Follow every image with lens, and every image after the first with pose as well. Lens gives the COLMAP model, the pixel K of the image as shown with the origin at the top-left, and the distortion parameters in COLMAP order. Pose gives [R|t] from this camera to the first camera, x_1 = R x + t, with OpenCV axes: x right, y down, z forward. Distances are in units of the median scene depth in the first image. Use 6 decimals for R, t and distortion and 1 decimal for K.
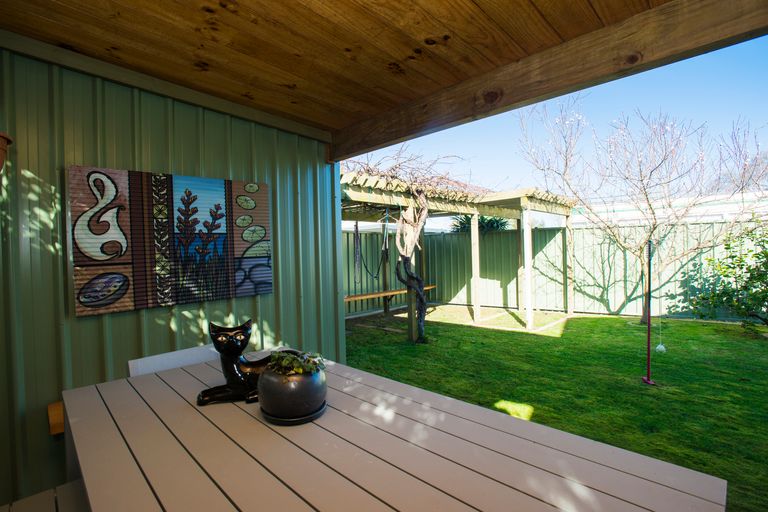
lens RADIAL K [[374.9, 0, 384.0], [0, 374.9, 256.0], [0, 0, 1]] dist [-0.035307, 0.000250]
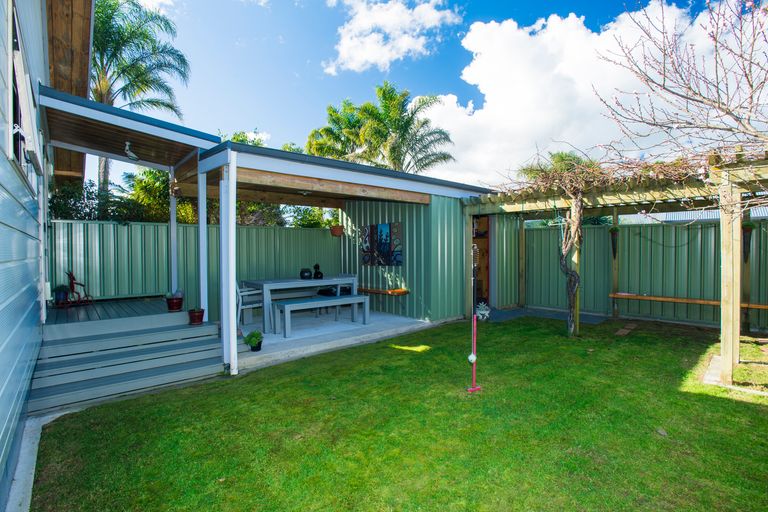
lens RADIAL K [[374.9, 0, 384.0], [0, 374.9, 256.0], [0, 0, 1]] dist [-0.035307, 0.000250]
pose [[-0.062811, 0.043260, -0.997087, 2.036727], [-0.002033, 0.999053, 0.043473, -0.068937], [0.998023, 0.004758, -0.062663, 0.968278]]
